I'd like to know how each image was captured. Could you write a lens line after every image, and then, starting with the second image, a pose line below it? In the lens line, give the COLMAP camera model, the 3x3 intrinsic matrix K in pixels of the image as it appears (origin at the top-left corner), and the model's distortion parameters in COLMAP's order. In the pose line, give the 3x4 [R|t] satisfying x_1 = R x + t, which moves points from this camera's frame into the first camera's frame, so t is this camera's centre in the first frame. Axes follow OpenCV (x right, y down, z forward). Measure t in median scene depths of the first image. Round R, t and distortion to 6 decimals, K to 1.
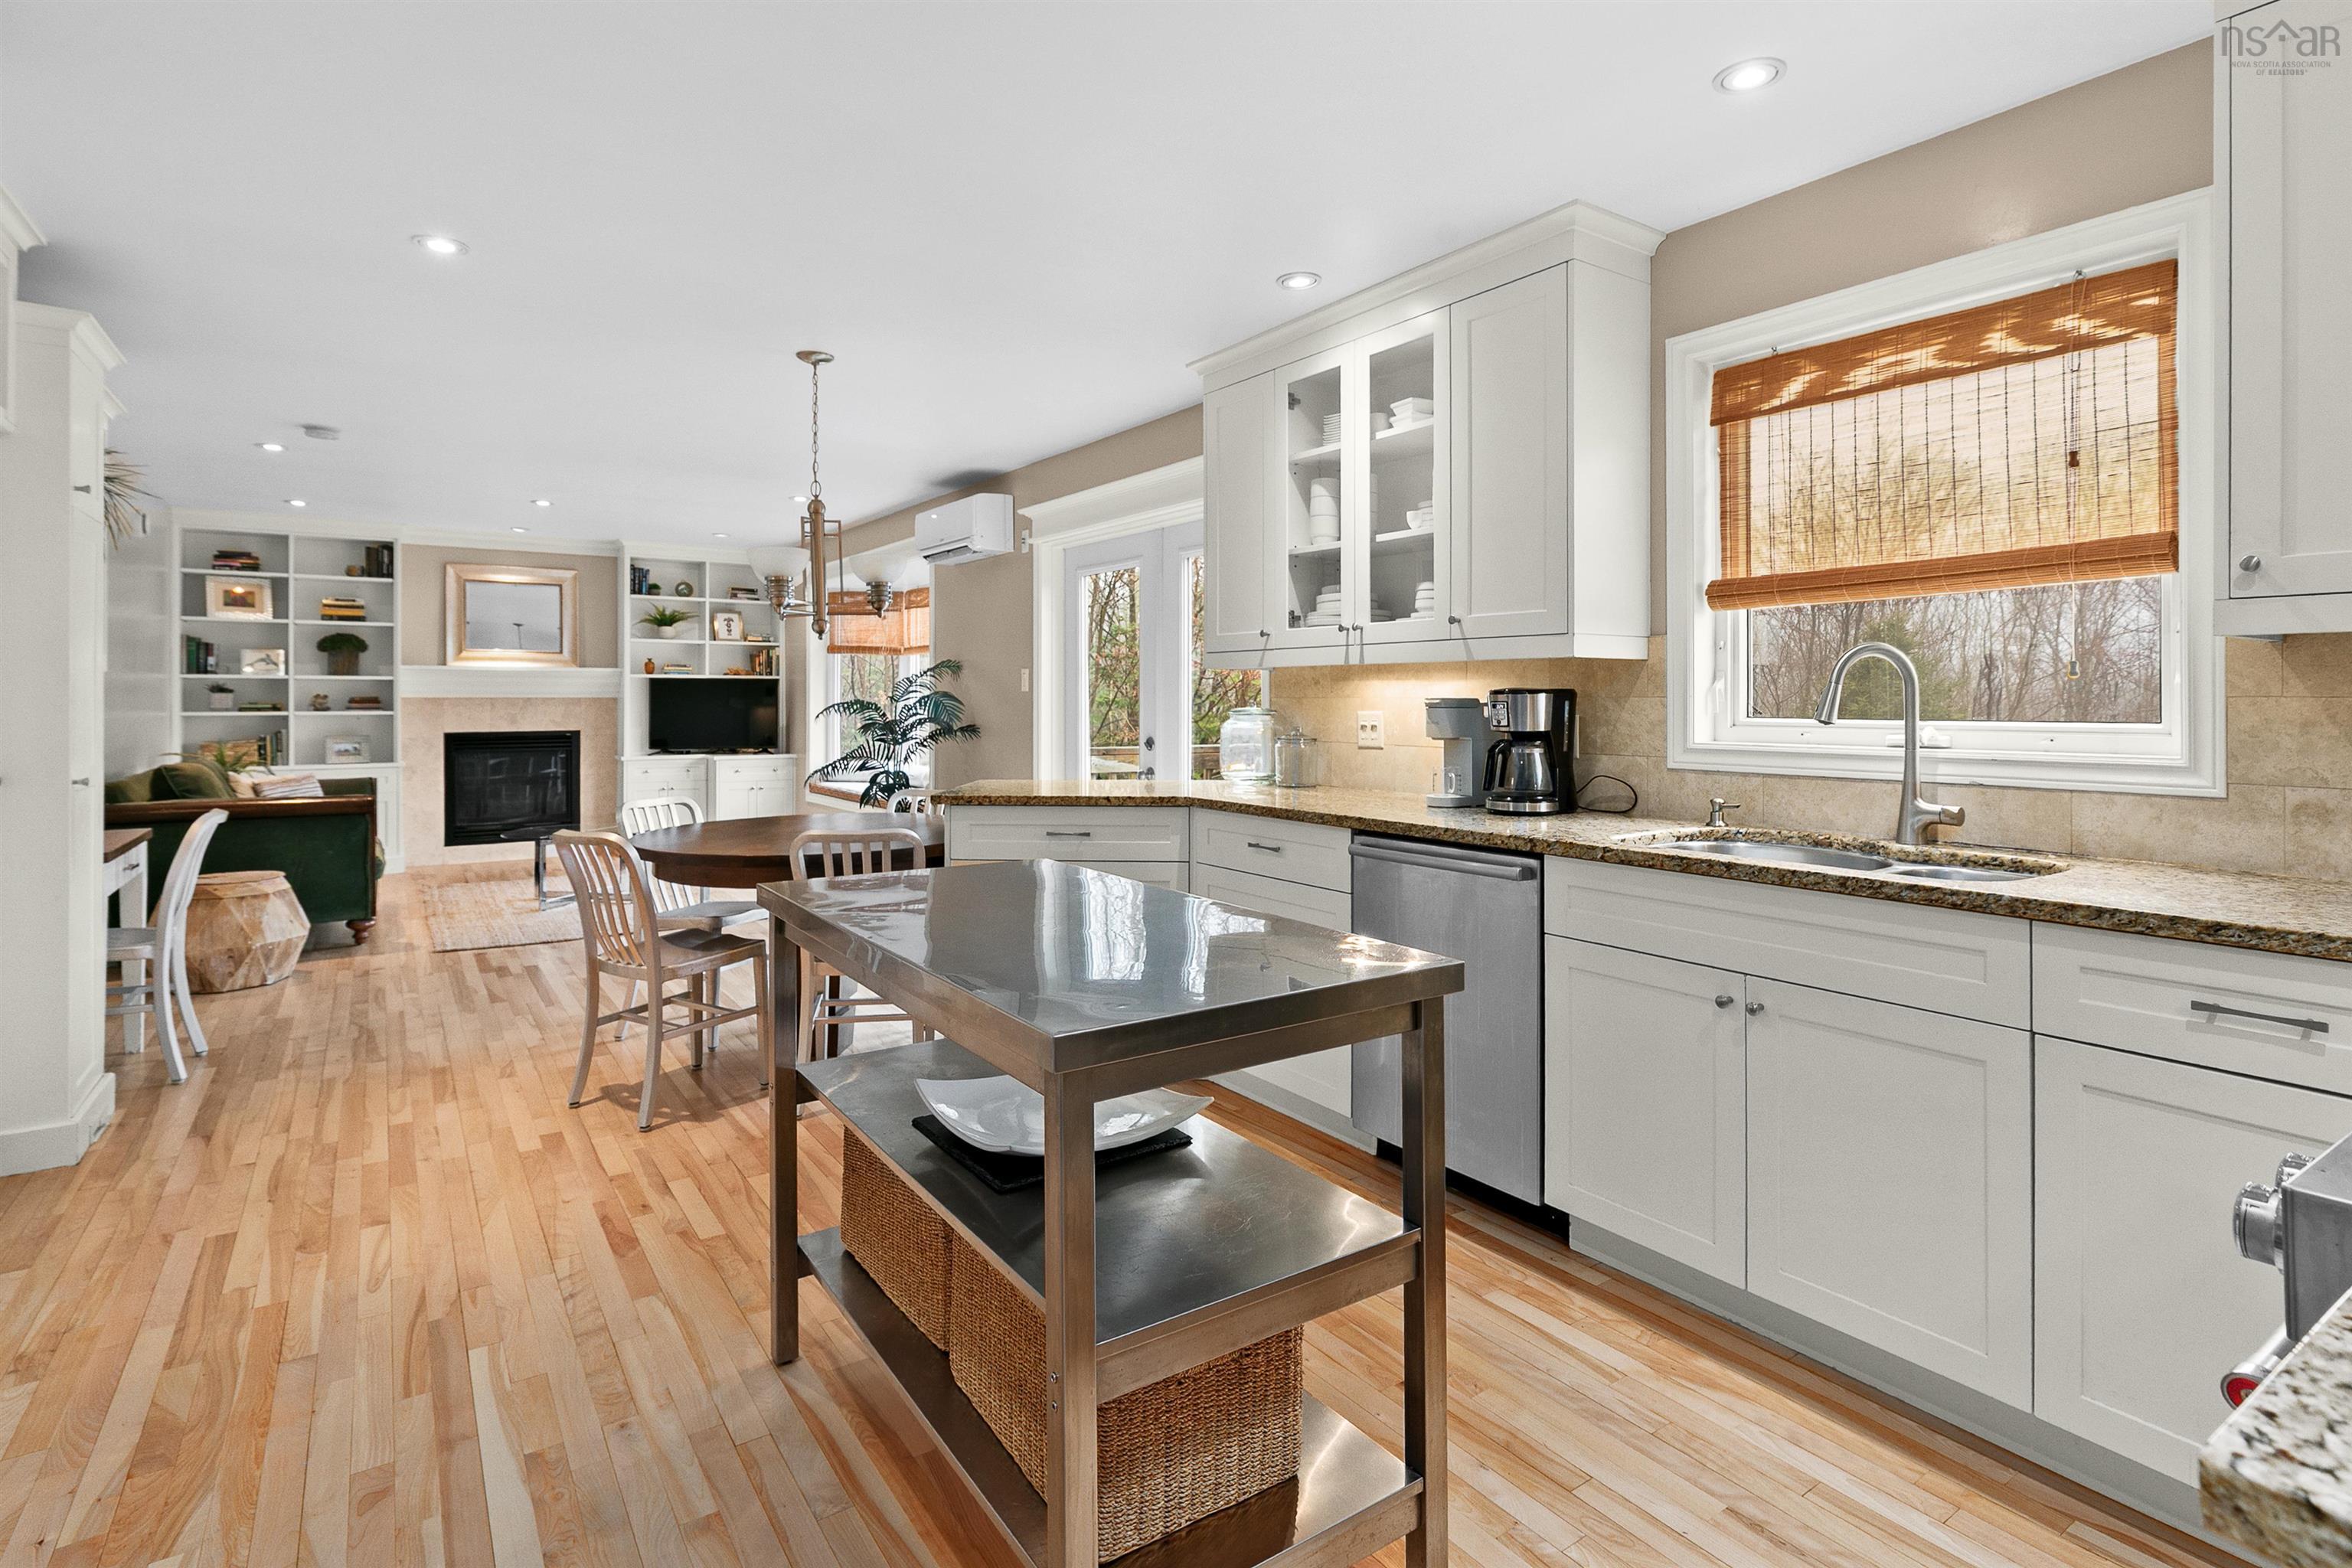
lens RADIAL K [[1151.8, 0, 1187.2], [0, 1151.8, 705.0], [0, 0, 1]] dist [0.006302, -0.000048]
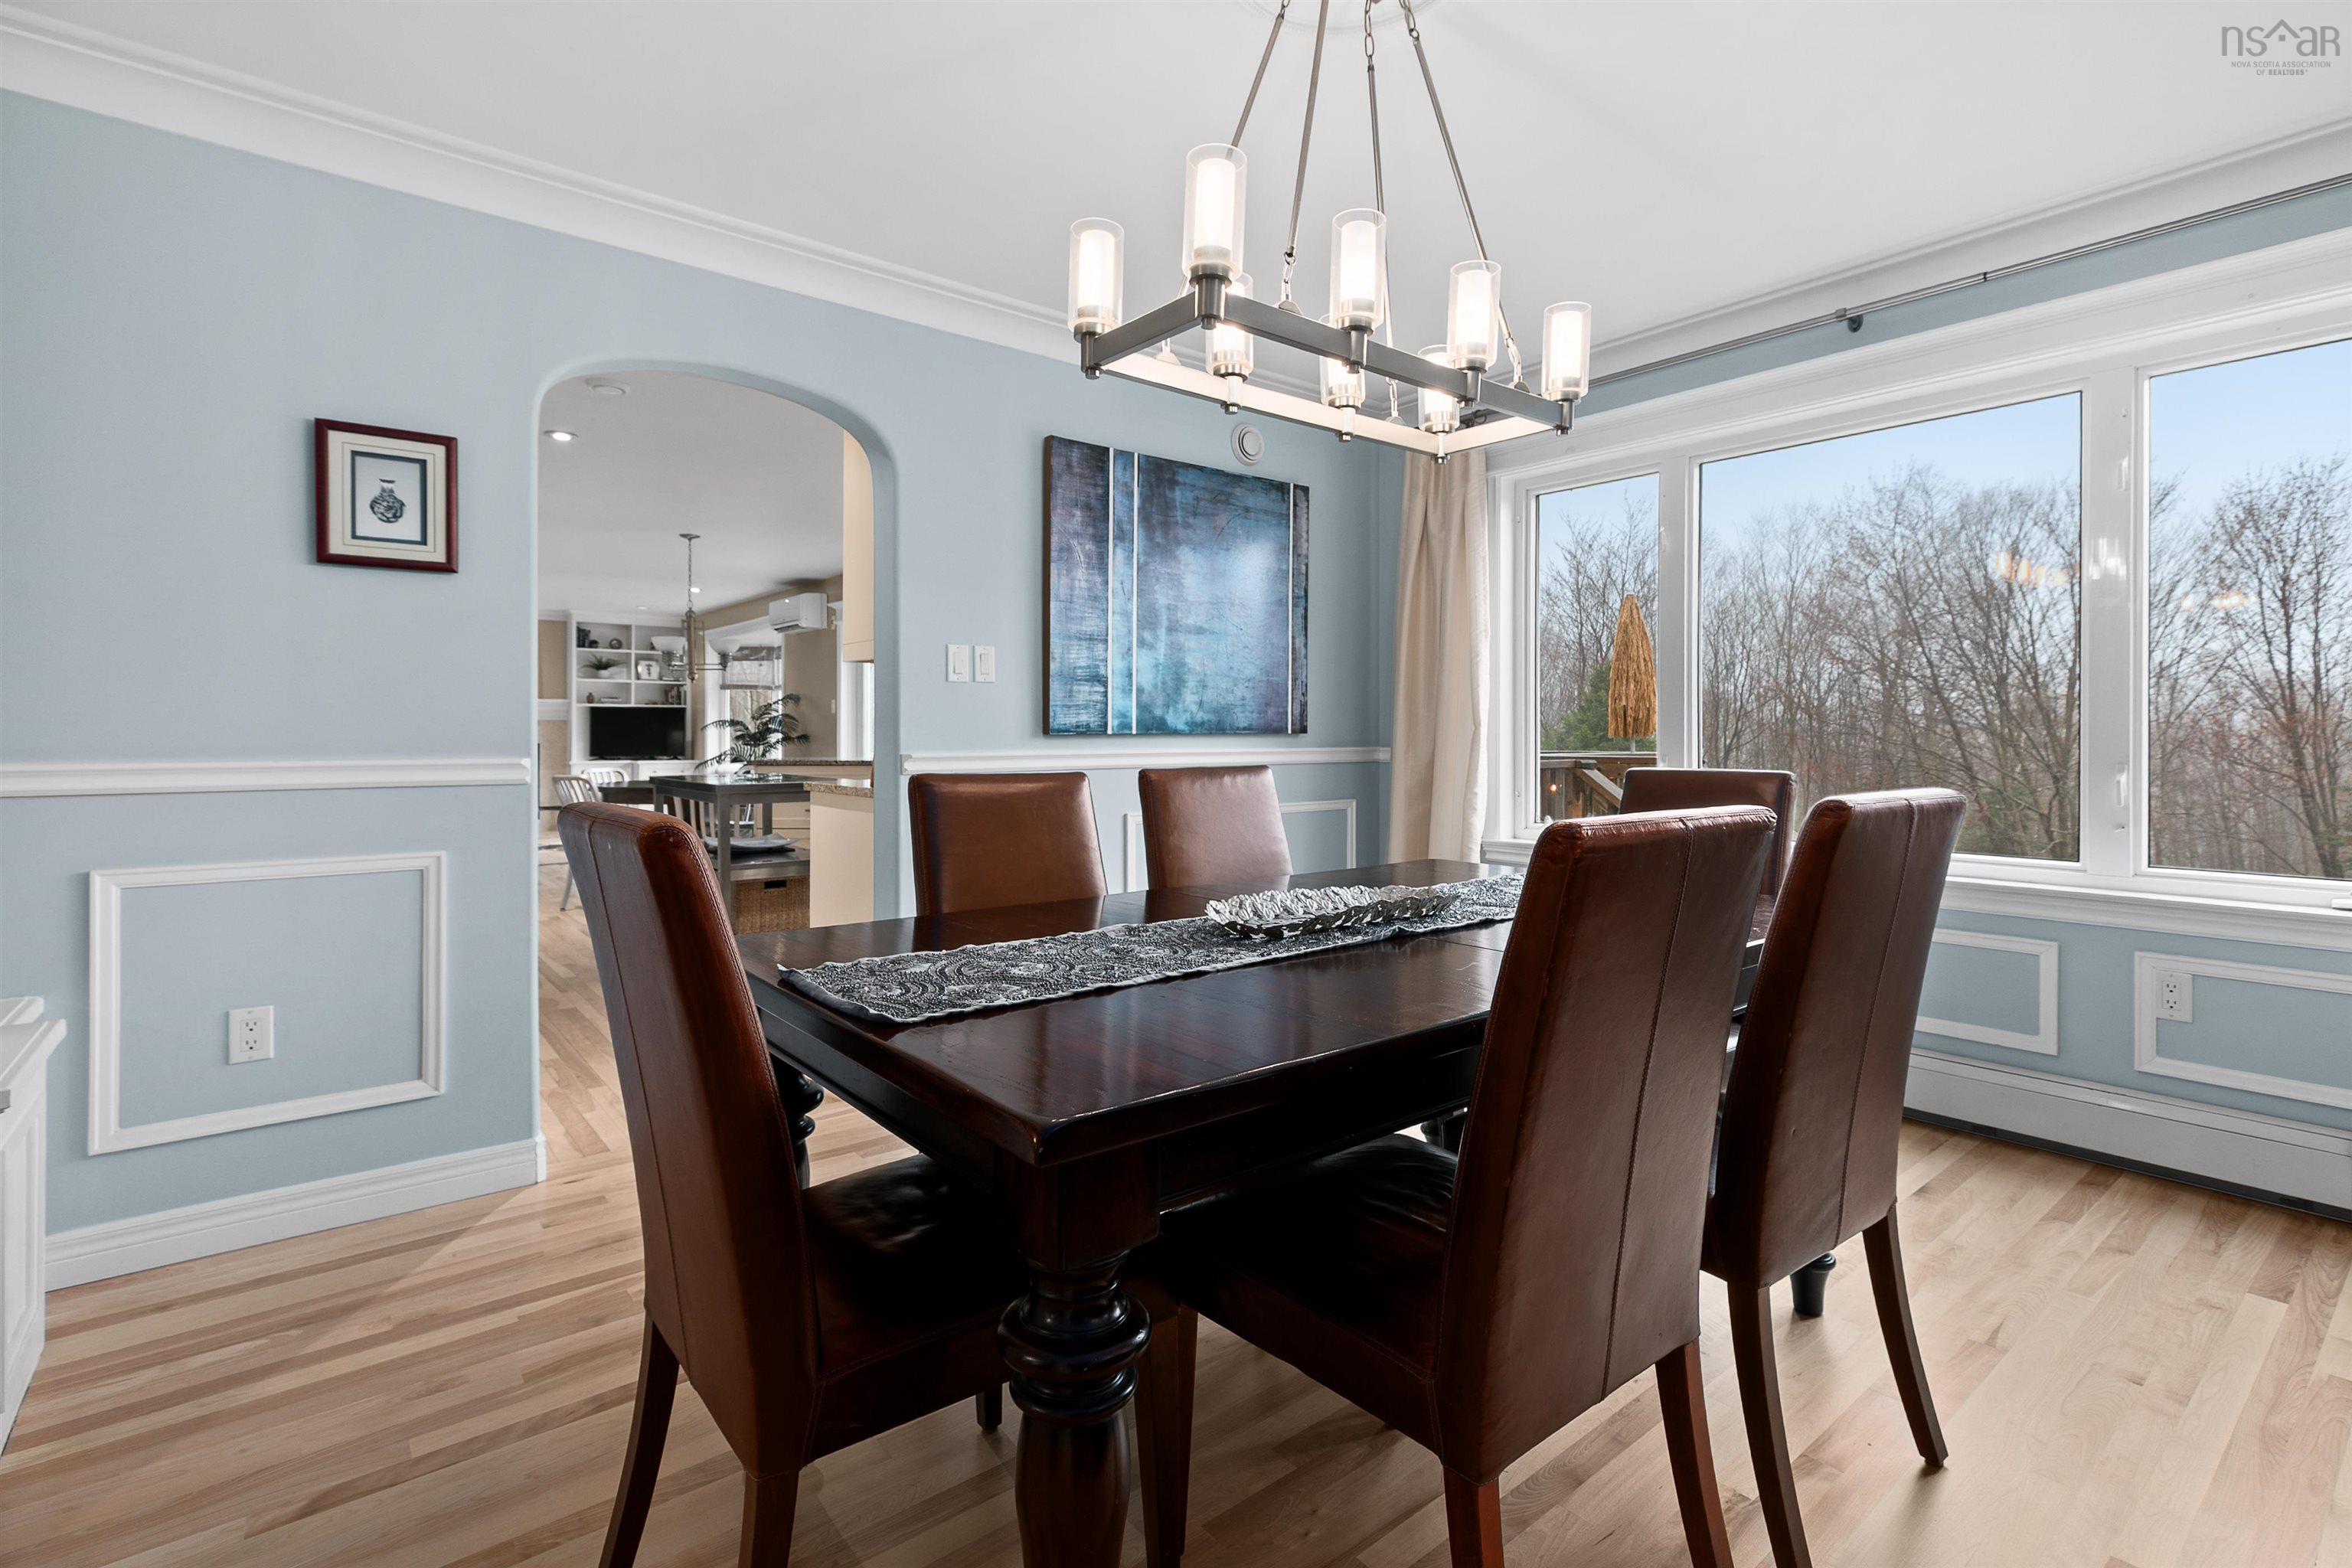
lens RADIAL K [[1090.4, 0, 1212.5], [0, 1090.4, 734.8], [0, 0, 1]] dist [0.002462, 0.000035]
pose [[0.995657, -0.001206, 0.093090, 0.207416], [0.001612, 0.999990, -0.004288, 0.022564], [-0.093083, 0.004420, 0.995648, -0.494806]]
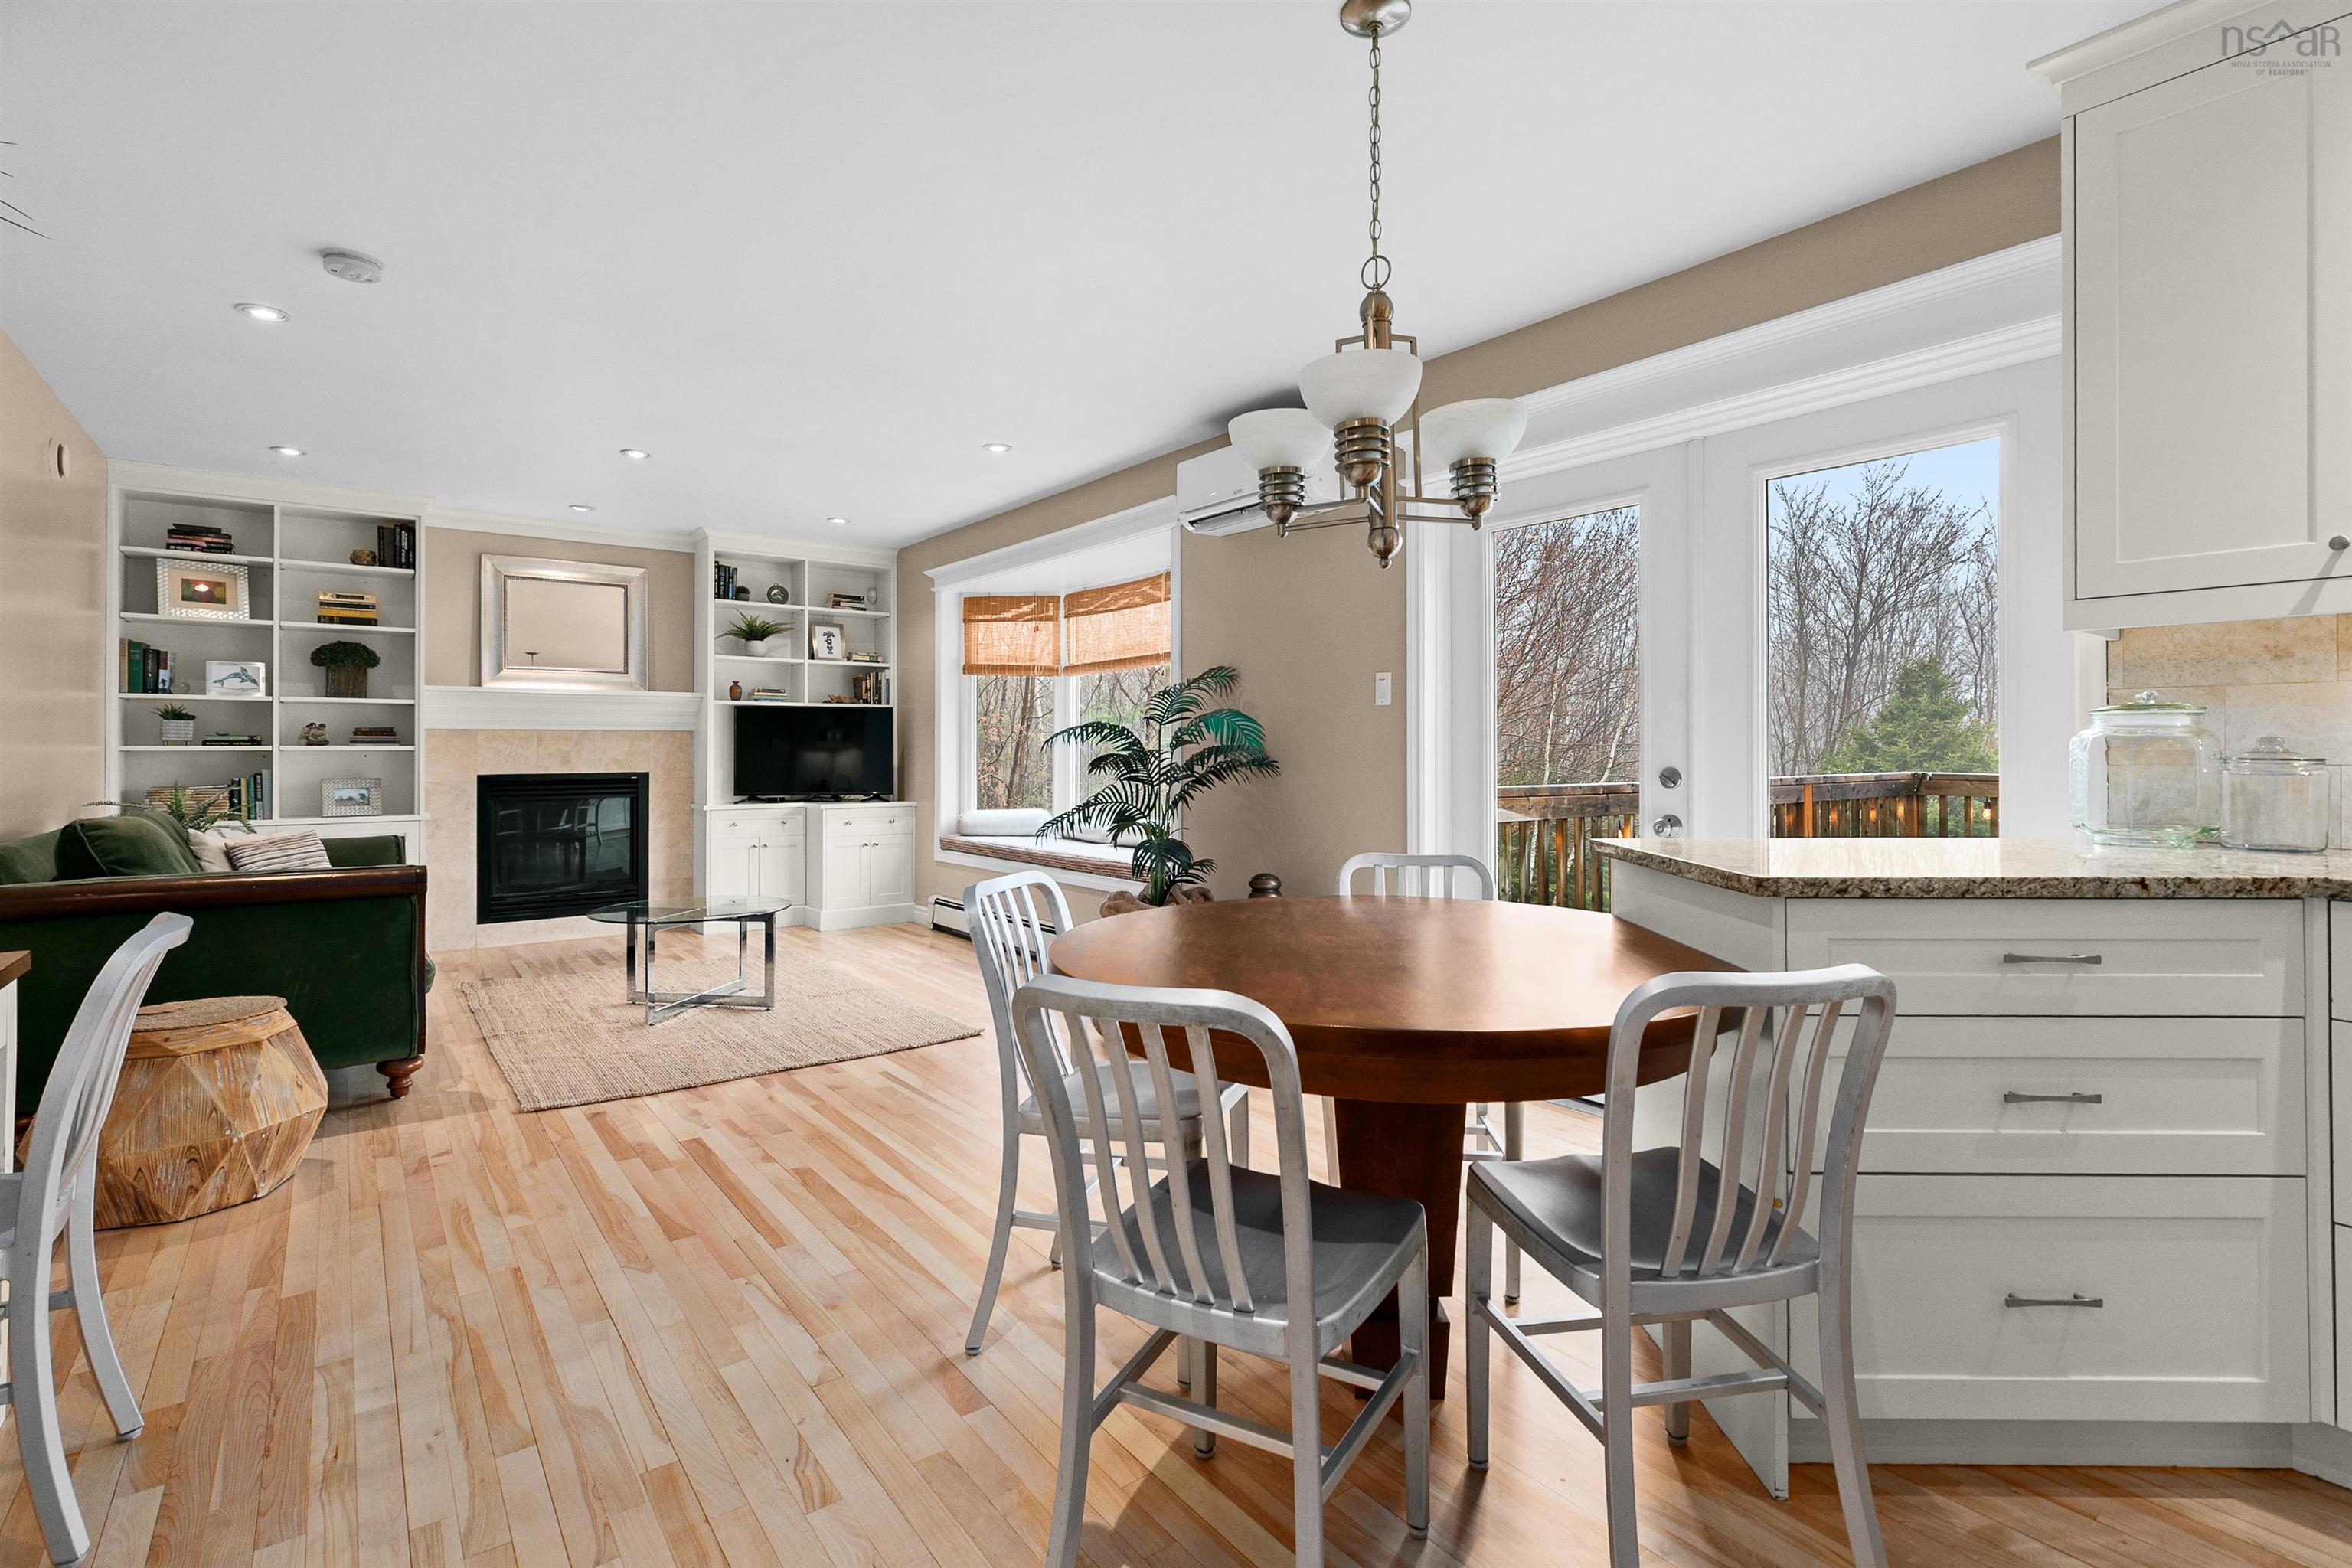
lens RADIAL K [[1090.4, 0, 1164.5], [0, 1090.4, 745.1], [0, 0, 1]] dist [0.002462, 0.000035]
pose [[0.999232, -0.003623, 0.039029, -0.244483], [0.004008, 0.999944, -0.009781, 0.014693], [-0.038991, 0.009930, 0.999190, 0.292648]]
